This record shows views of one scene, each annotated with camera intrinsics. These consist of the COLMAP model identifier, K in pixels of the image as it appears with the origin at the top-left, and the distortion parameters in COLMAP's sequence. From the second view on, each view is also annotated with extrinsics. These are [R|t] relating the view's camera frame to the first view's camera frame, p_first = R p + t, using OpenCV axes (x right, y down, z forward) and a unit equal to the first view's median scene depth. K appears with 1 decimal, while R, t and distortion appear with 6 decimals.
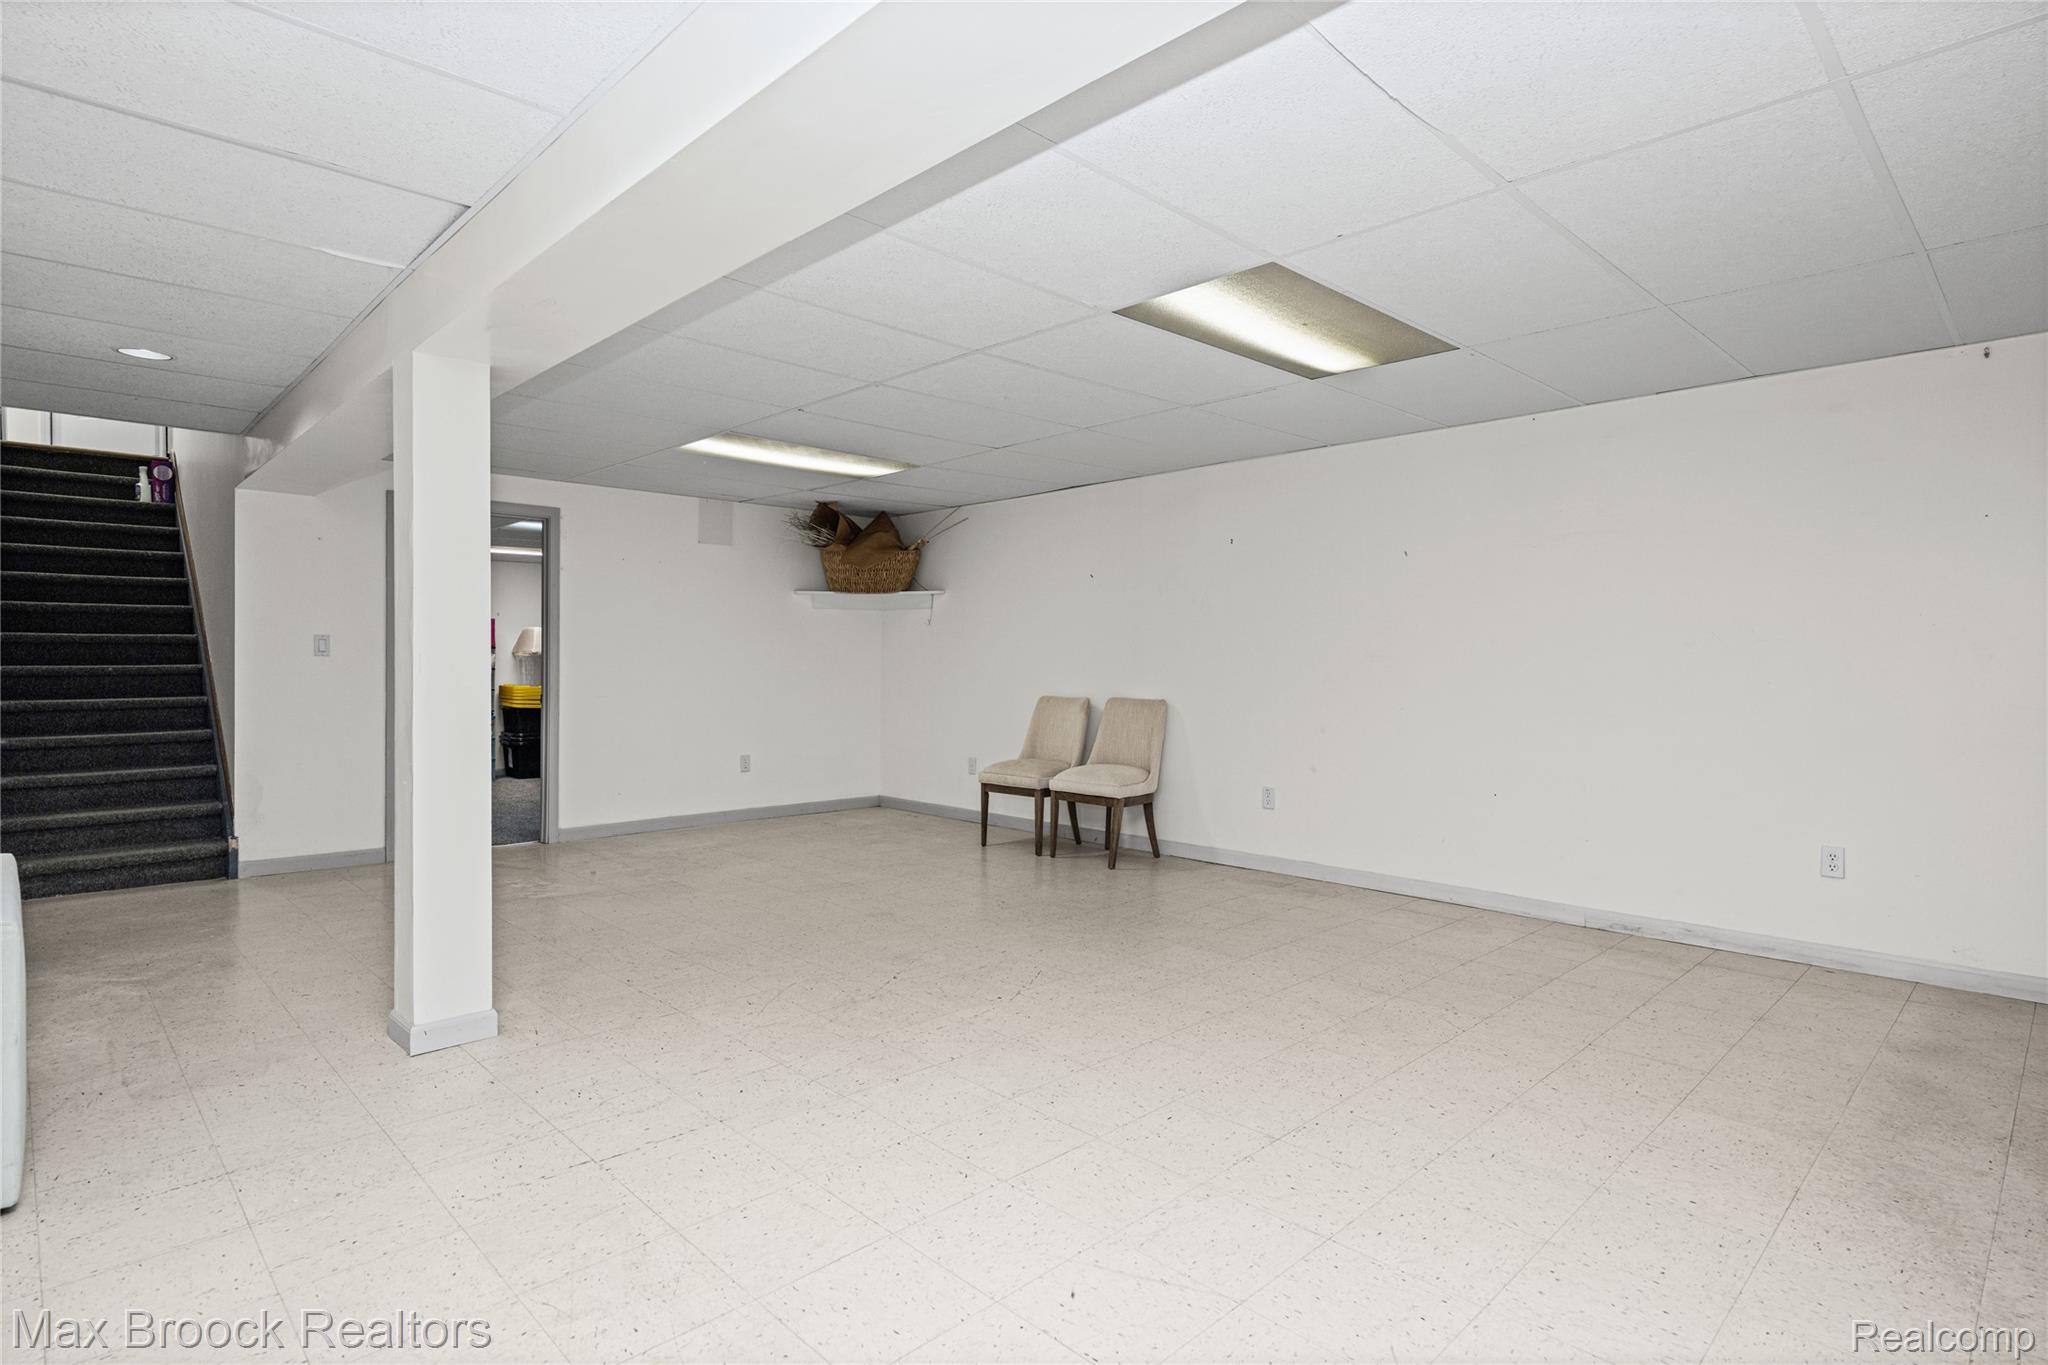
lens RADIAL K [[1023.7, 0, 1010.3], [0, 1023.7, 678.1], [0, 0, 1]] dist [0.005360, -0.001254]
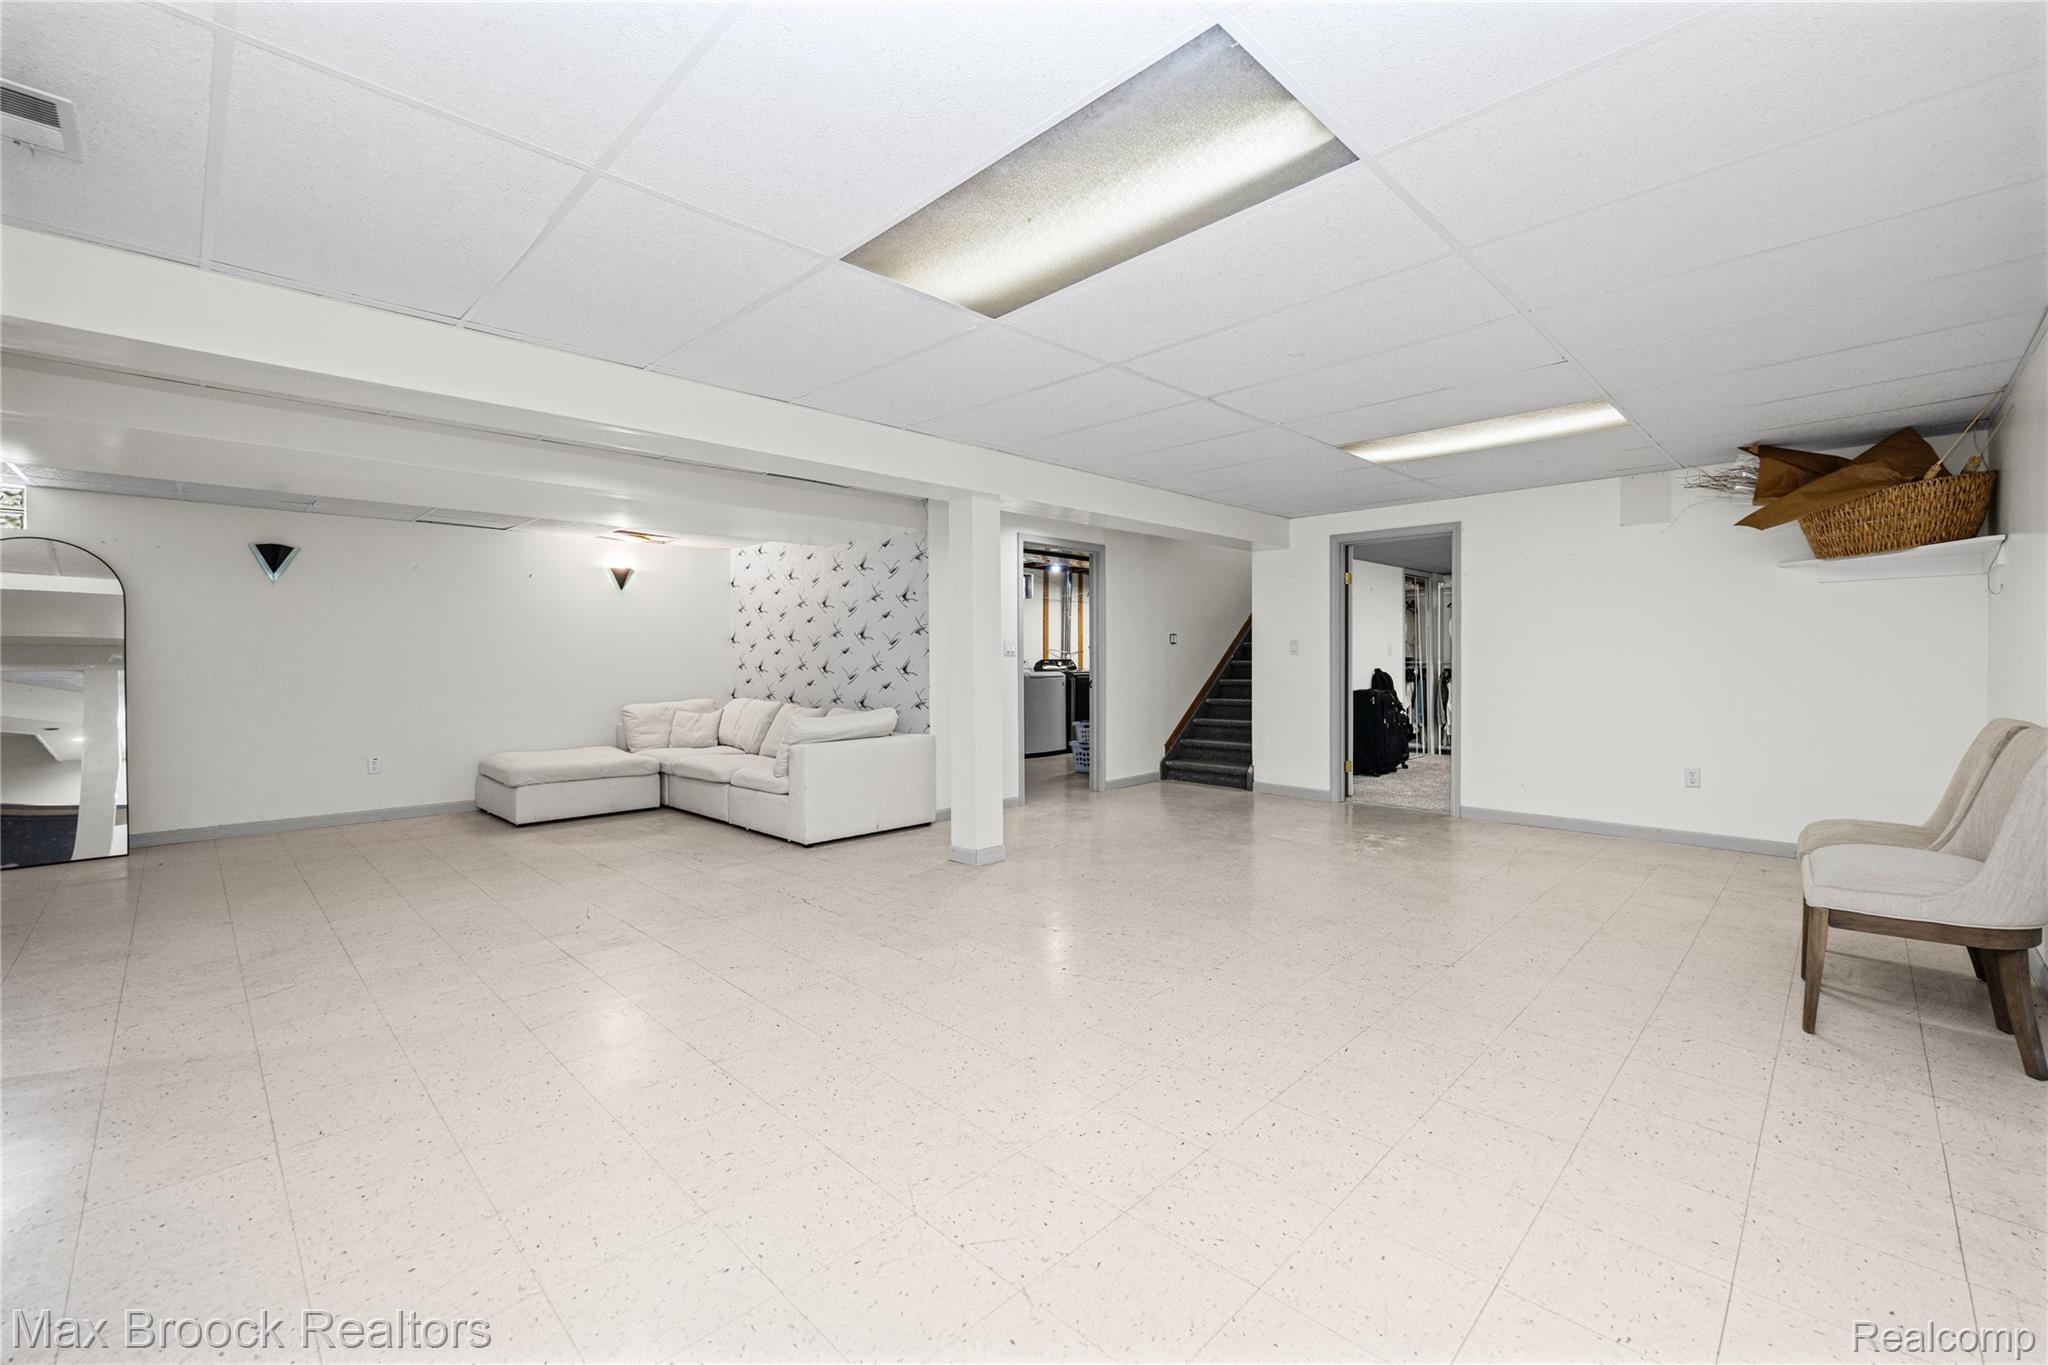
lens RADIAL K [[863.2, 0, 1066.3], [0, 863.2, 674.7], [0, 0, 1]] dist [0.000154, -0.000010]
pose [[0.041297, 0.017333, -0.998997, 0.486946], [-0.011873, 0.999787, 0.016856, -0.008107], [0.999076, 0.011165, 0.041494, 0.522598]]
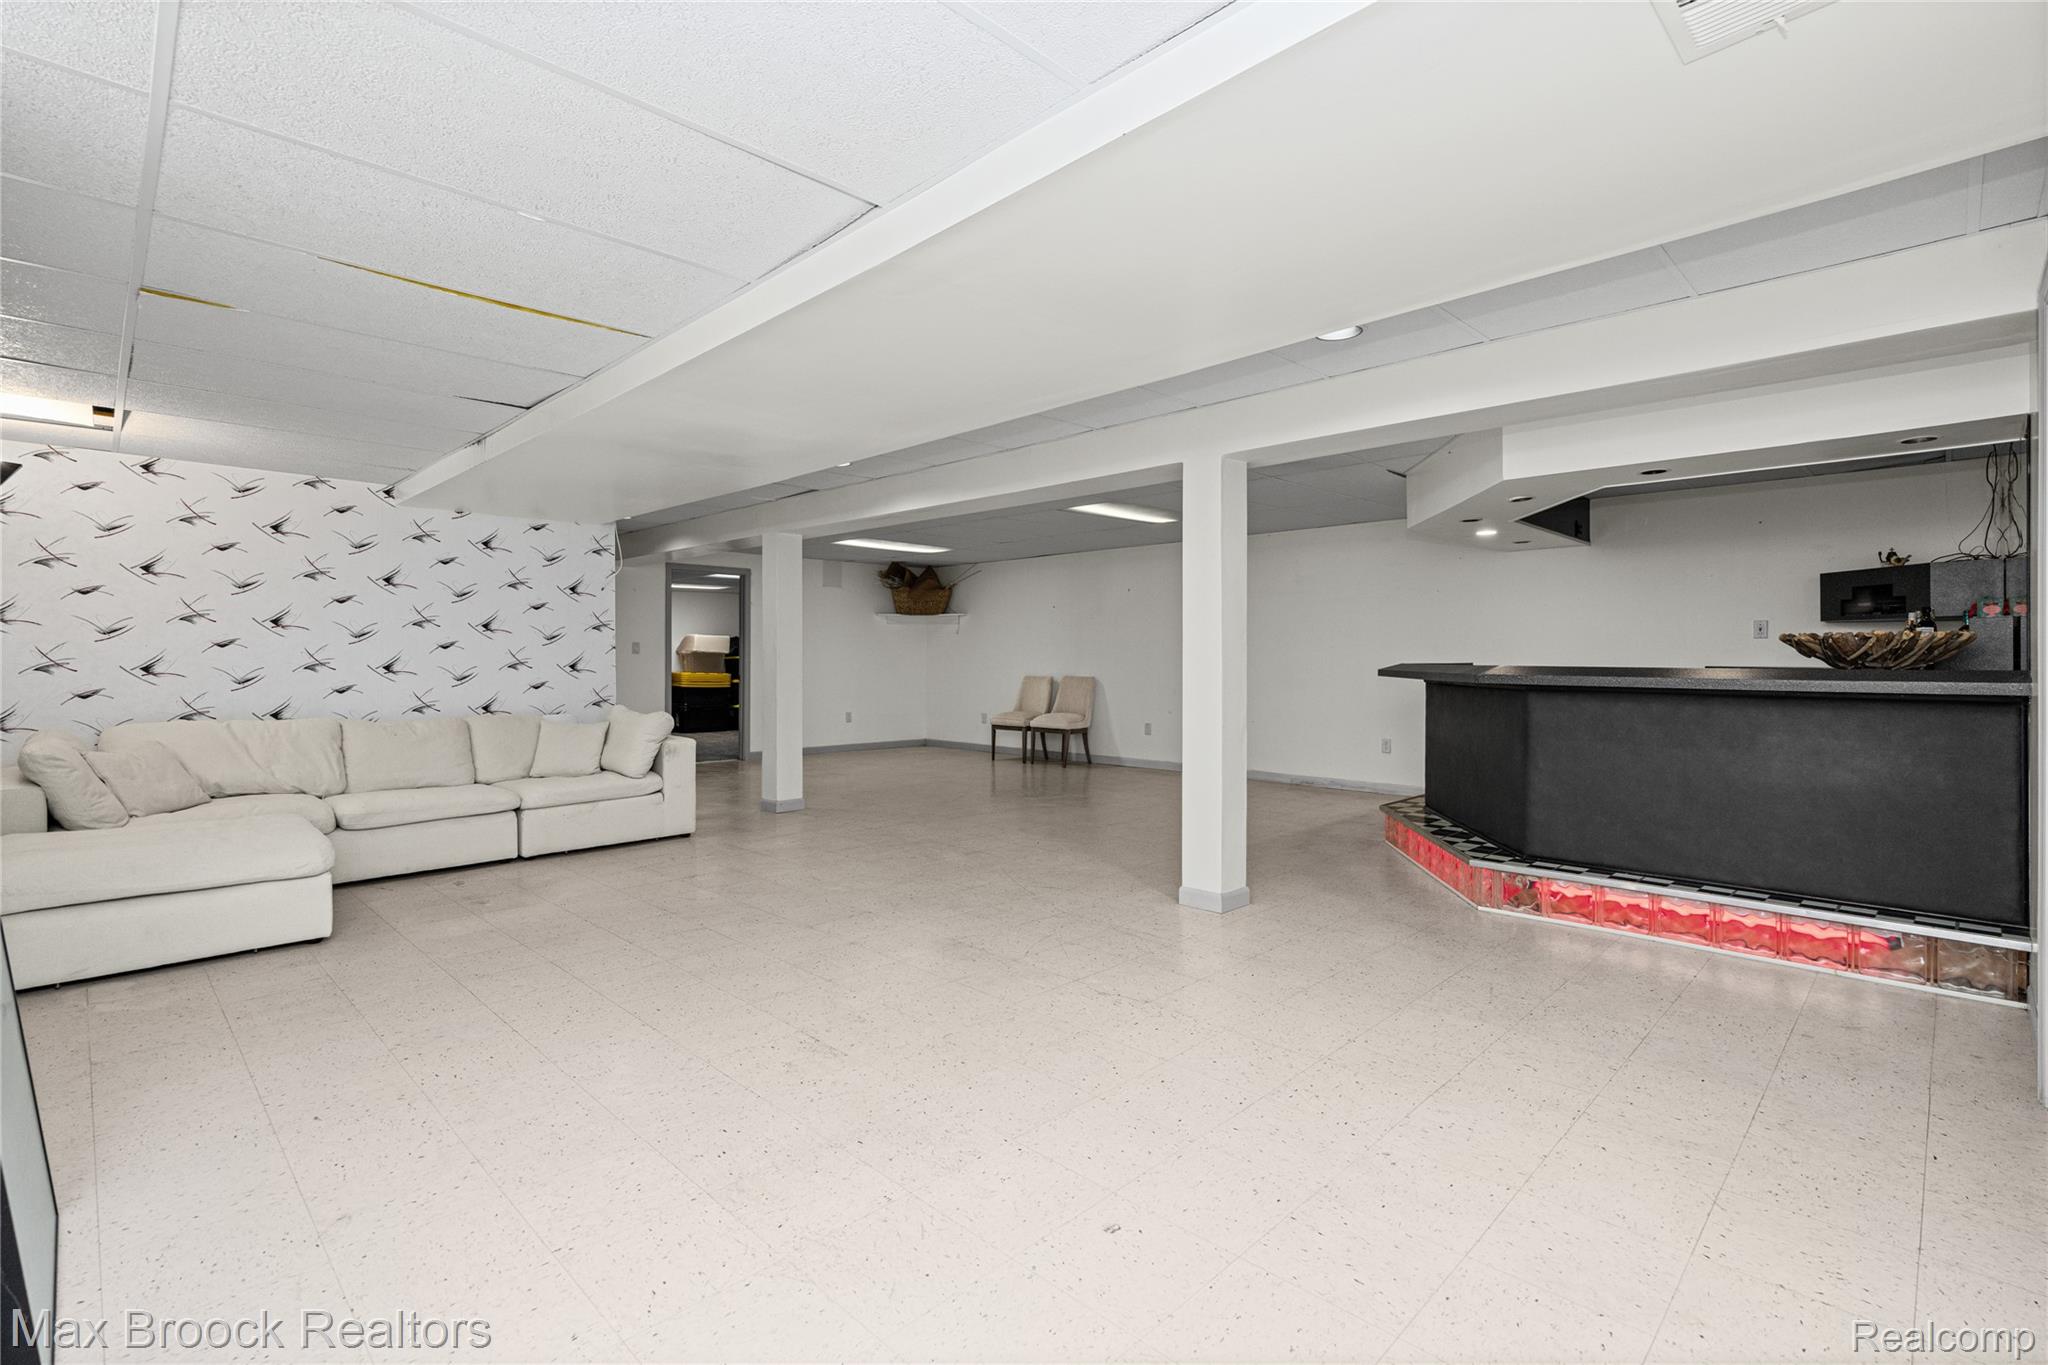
lens RADIAL K [[920.3, 0, 1029.9], [0, 920.3, 663.2], [0, 0, 1]] dist [0.002344, -0.000039]
pose [[0.999336, -0.005151, 0.036081, -0.019204], [0.005406, 0.999961, -0.006953, 0.007785], [-0.036044, 0.007143, 0.999325, -0.589074]]
